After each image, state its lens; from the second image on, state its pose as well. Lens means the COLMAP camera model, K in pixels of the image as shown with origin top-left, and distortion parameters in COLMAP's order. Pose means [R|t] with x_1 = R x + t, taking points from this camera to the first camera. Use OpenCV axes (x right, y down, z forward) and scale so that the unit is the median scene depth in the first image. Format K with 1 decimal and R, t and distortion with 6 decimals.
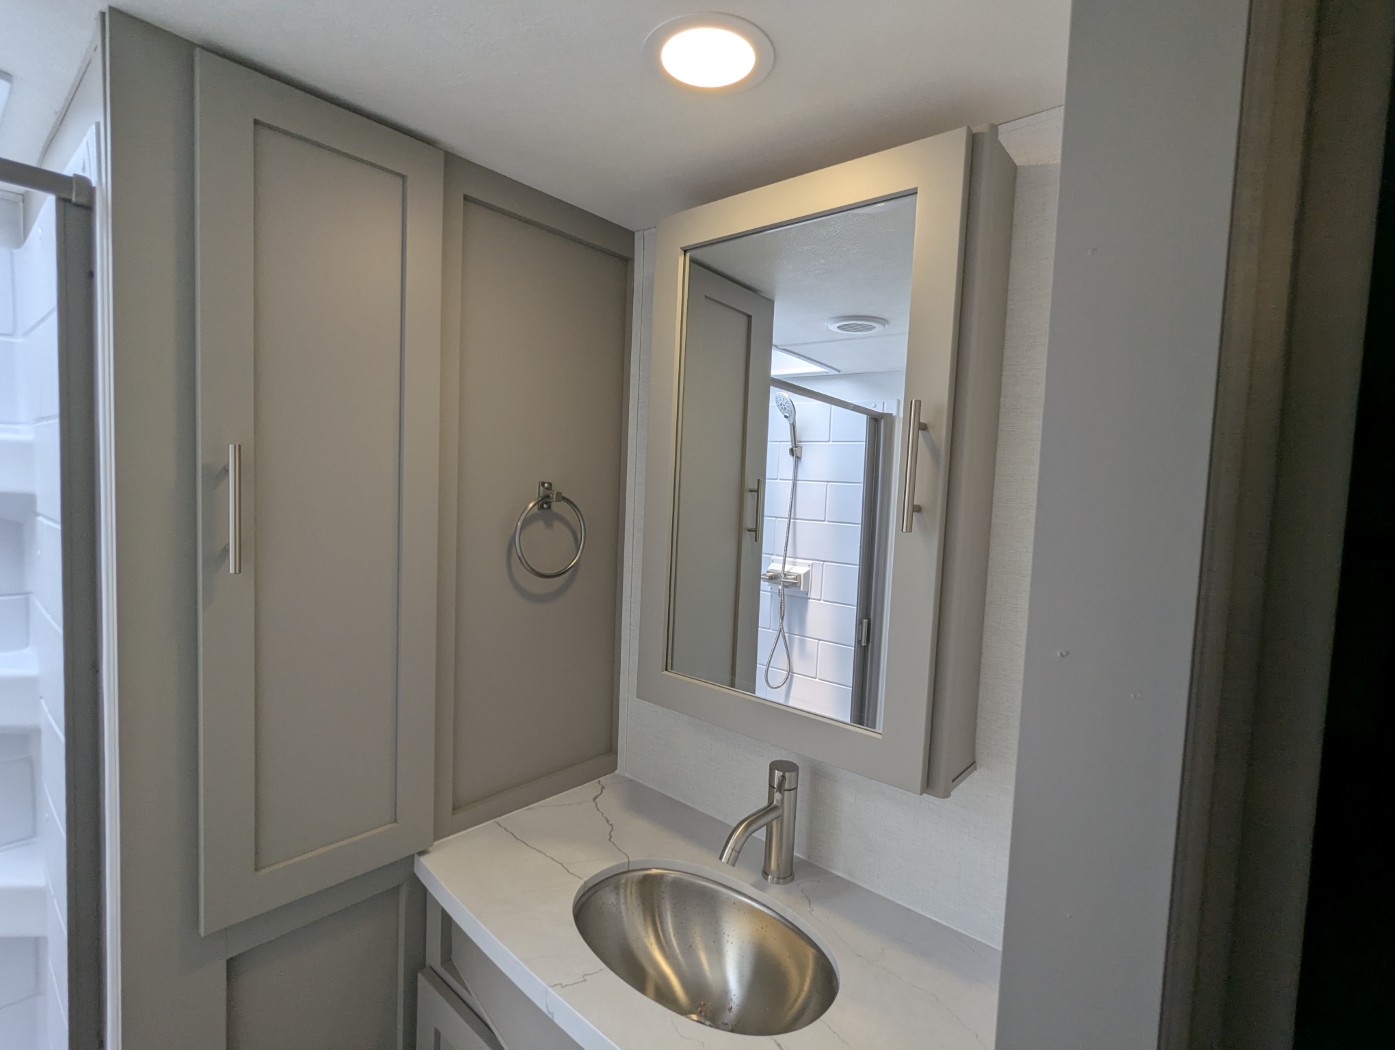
lens RADIAL K [[665.4, 0, 700.5], [0, 665.4, 528.8], [0, 0, 1]] dist [-0.002537, 0.002734]
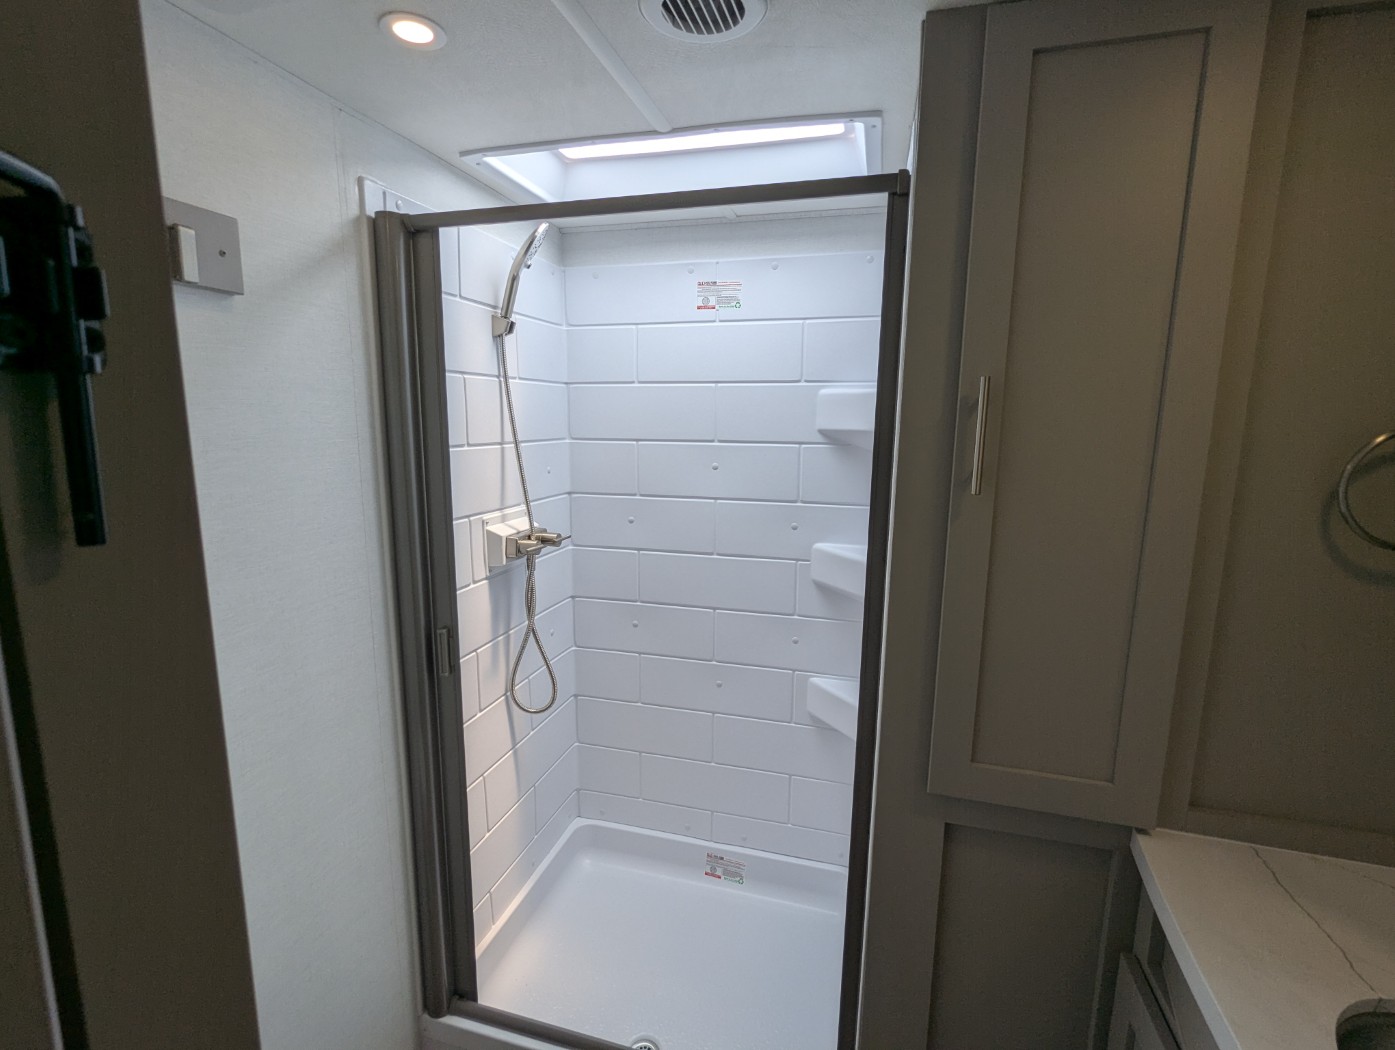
lens RADIAL K [[665.4, 0, 703.8], [0, 665.4, 525.7], [0, 0, 1]] dist [-0.002537, 0.002734]
pose [[0.426526, 0.119016, -0.896611, 0.088646], [-0.060425, 0.992840, 0.103044, 0.025499], [0.902454, 0.010227, 0.430664, 0.087684]]
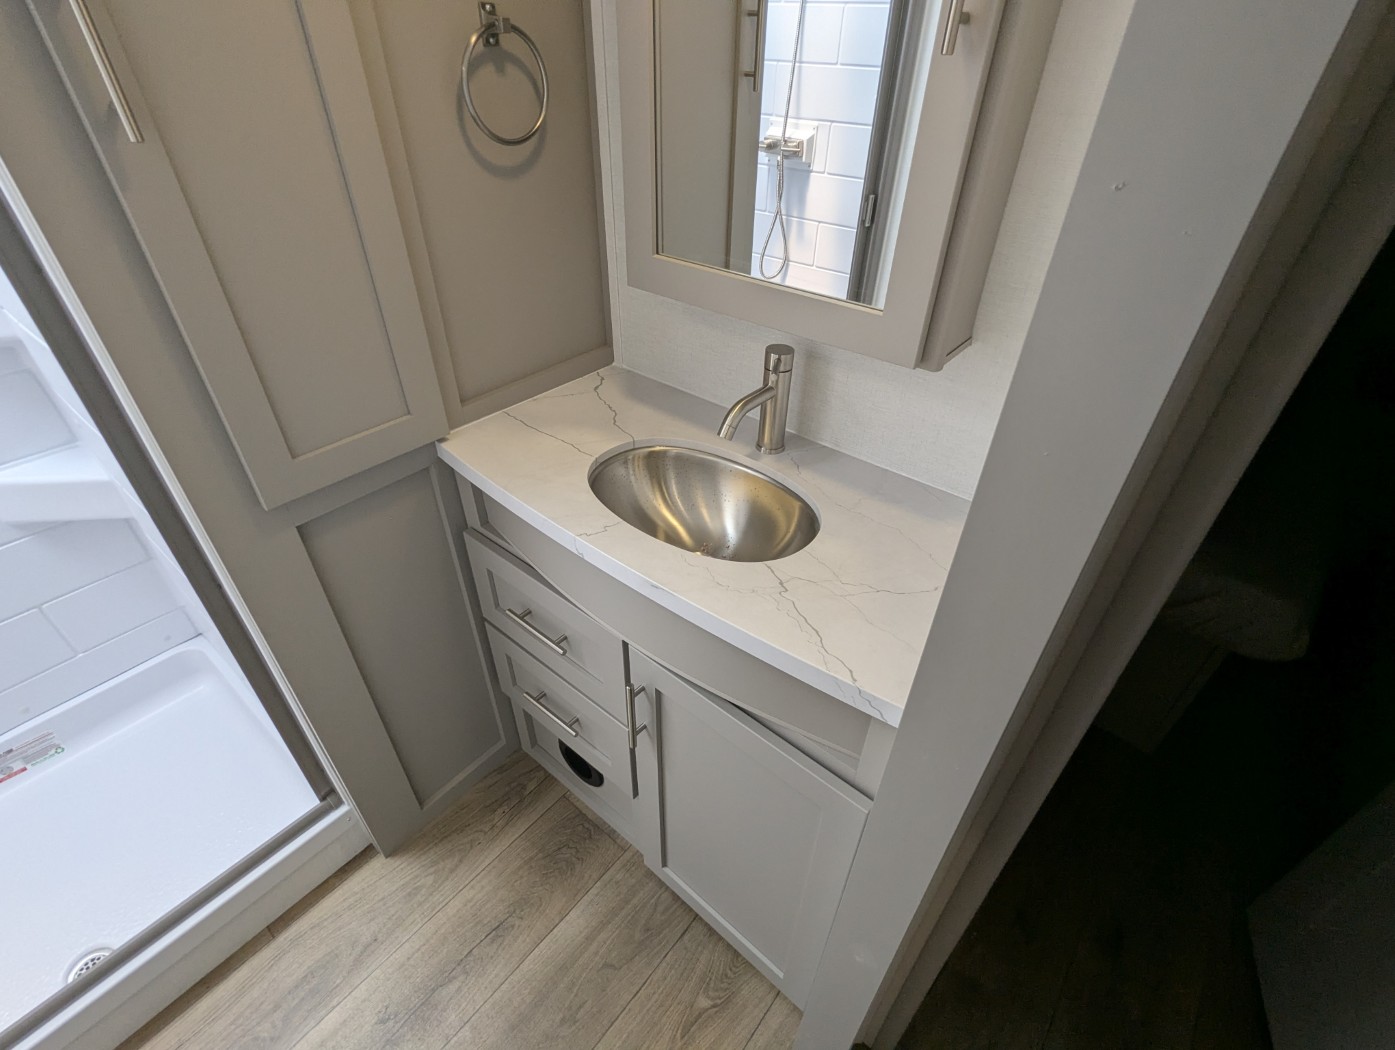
lens RADIAL K [[665.4, 0, 704.8], [0, 665.4, 529.6], [0, 0, 1]] dist [-0.002537, 0.002734]
pose [[0.999438, -0.032323, 0.008909, -0.005990], [0.021921, 0.831023, 0.555806, 0.017676], [-0.025369, -0.555299, 0.831264, 0.009458]]
